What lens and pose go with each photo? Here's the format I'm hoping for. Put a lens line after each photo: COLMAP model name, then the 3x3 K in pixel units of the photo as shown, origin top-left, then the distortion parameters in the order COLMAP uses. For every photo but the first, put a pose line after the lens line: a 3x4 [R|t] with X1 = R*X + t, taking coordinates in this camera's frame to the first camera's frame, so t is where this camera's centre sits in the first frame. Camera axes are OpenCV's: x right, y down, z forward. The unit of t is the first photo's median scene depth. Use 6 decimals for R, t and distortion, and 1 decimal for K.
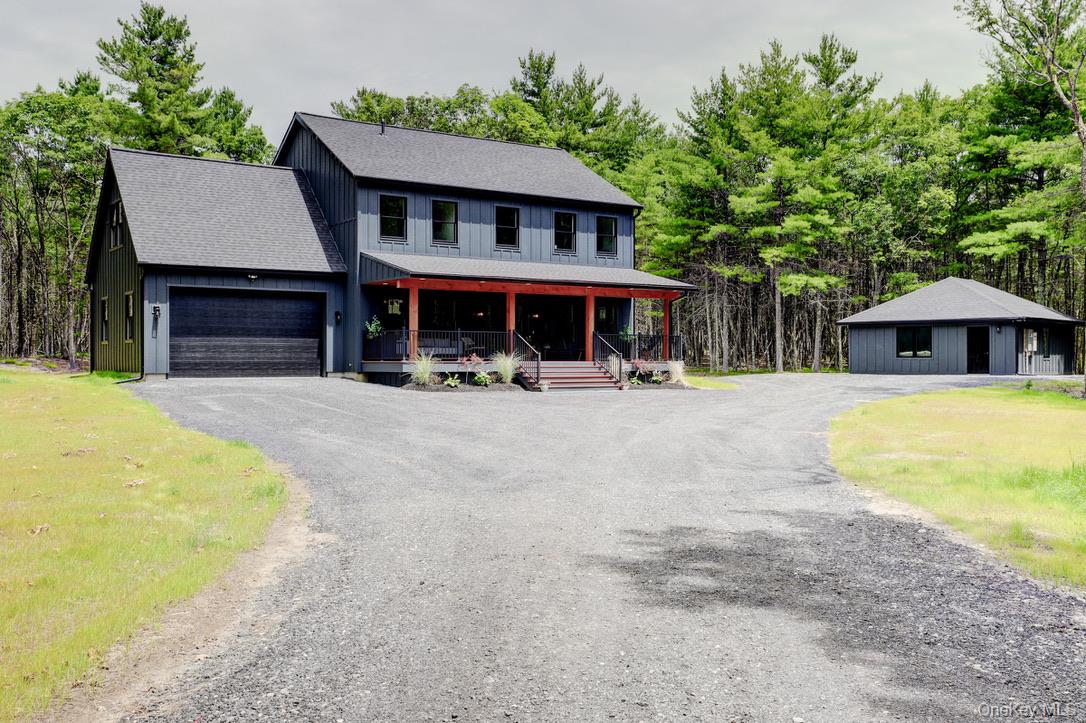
lens RADIAL K [[1118.9, 0, 525.7], [0, 1118.9, 357.2], [0, 0, 1]] dist [0.057275, 0.000000]
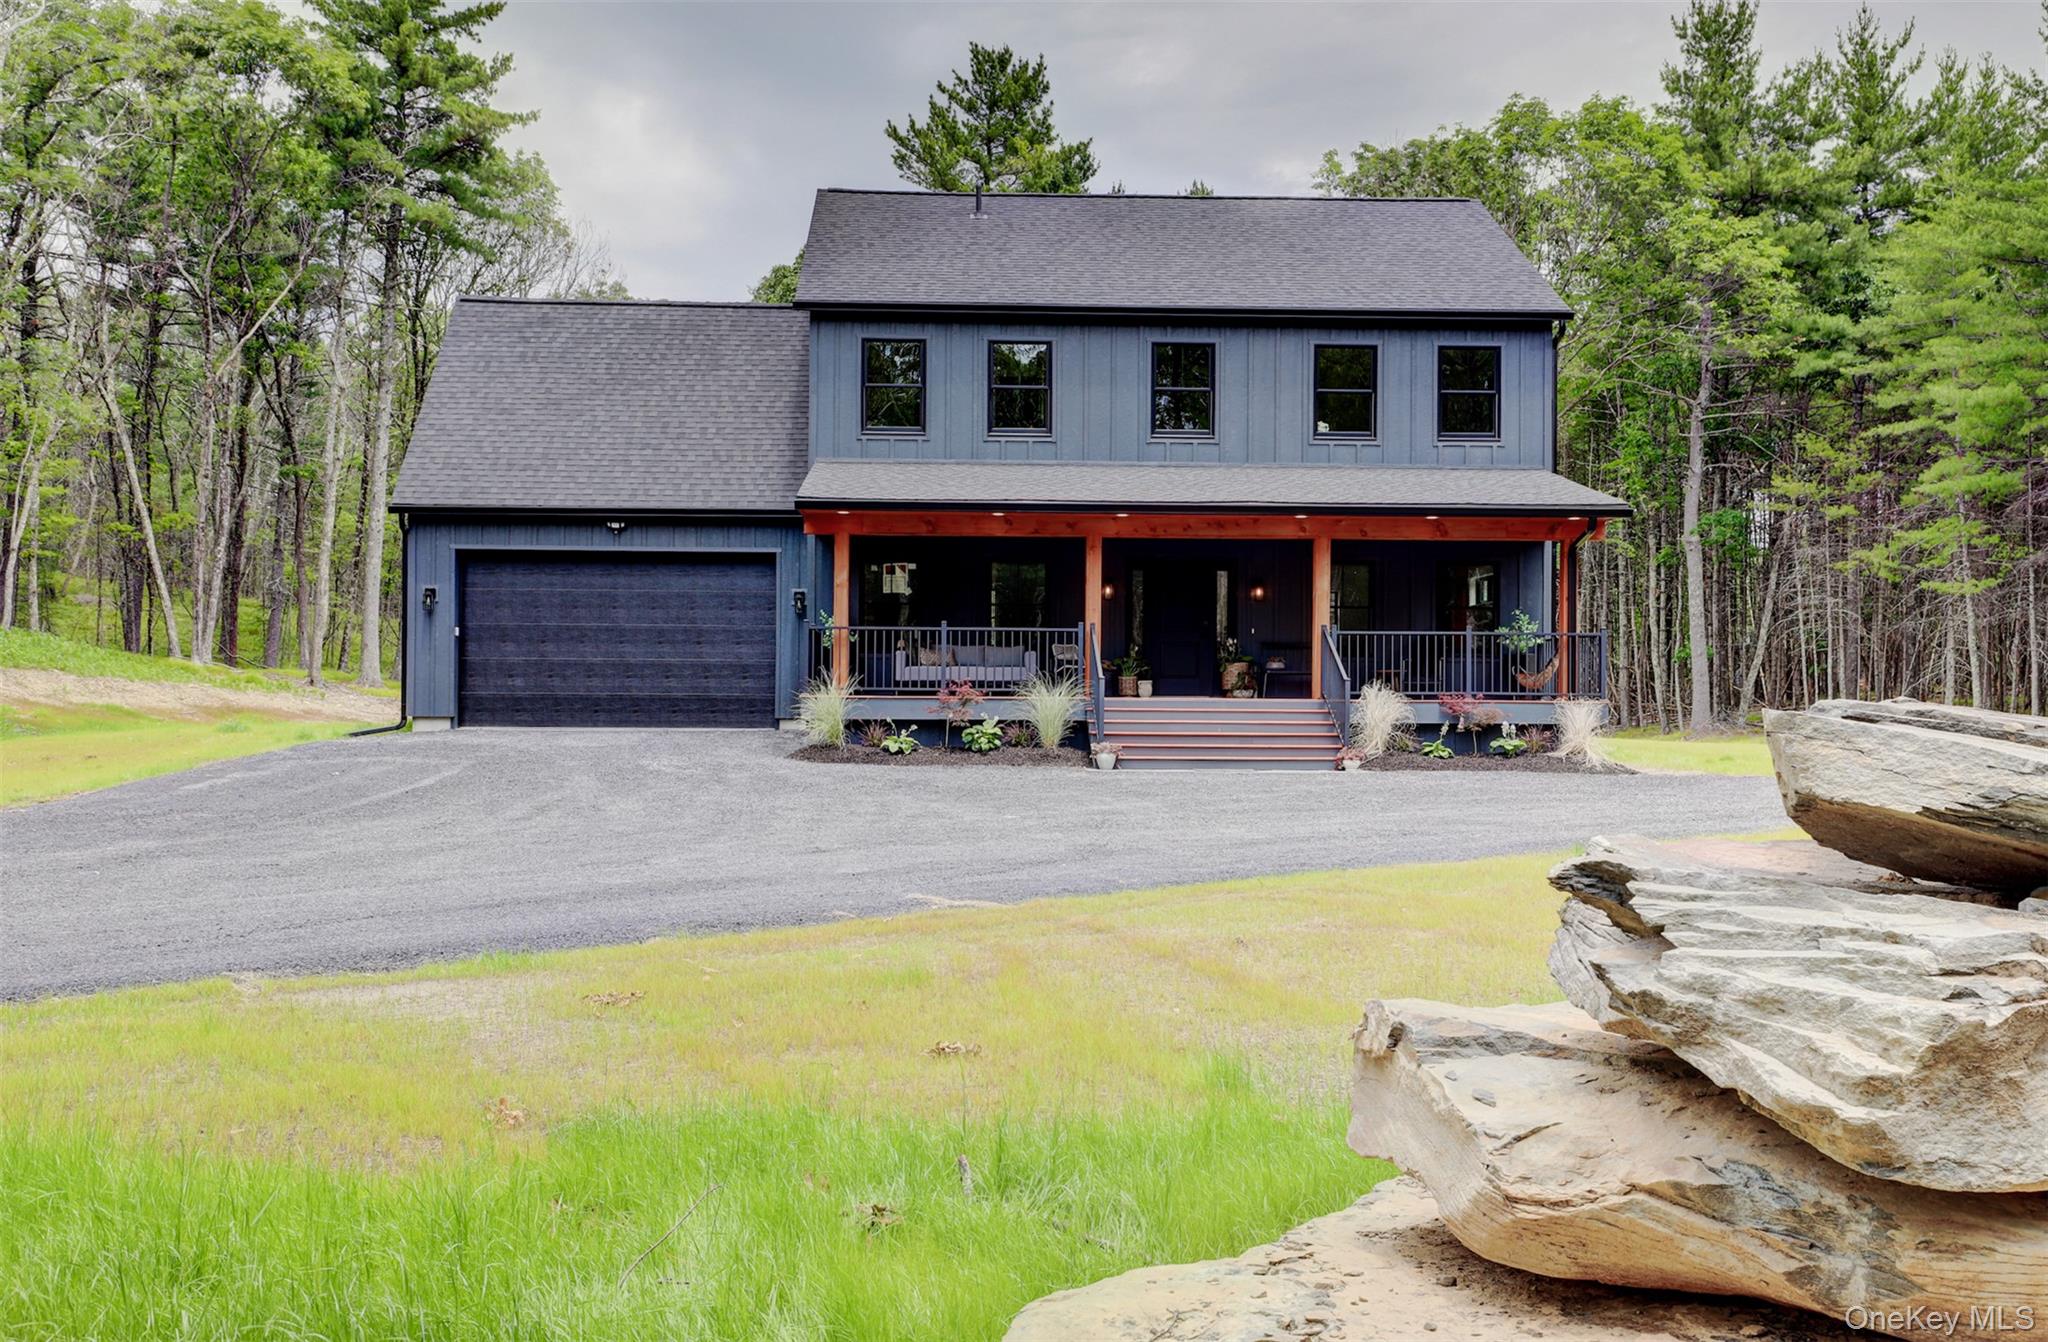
lens RADIAL K [[2042.8, 0, 1008.3], [0, 2042.8, 673.2], [0, 0, 1]] dist [0.047899, 0.000000]
pose [[0.840044, -0.003311, -0.542508, 0.361233], [-0.003975, 0.999917, -0.012259, 0.004024], [0.542504, 0.012454, 0.839961, 0.304923]]
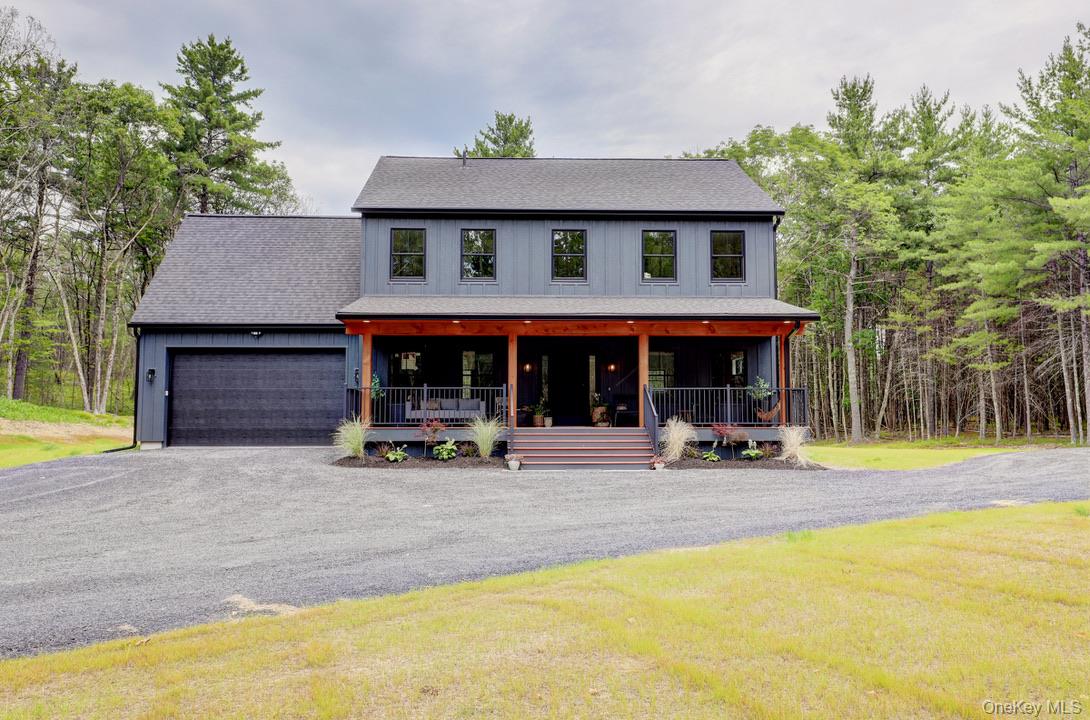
lens RADIAL K [[899.0, 0, 551.7], [0, 899.0, 359.5], [0, 0, 1]] dist [0.032879, -0.009939]
pose [[0.843672, -0.043277, -0.535111, 0.309413], [0.003856, 0.997208, -0.074569, 0.003336], [0.536844, 0.060848, 0.841484, 0.479513]]
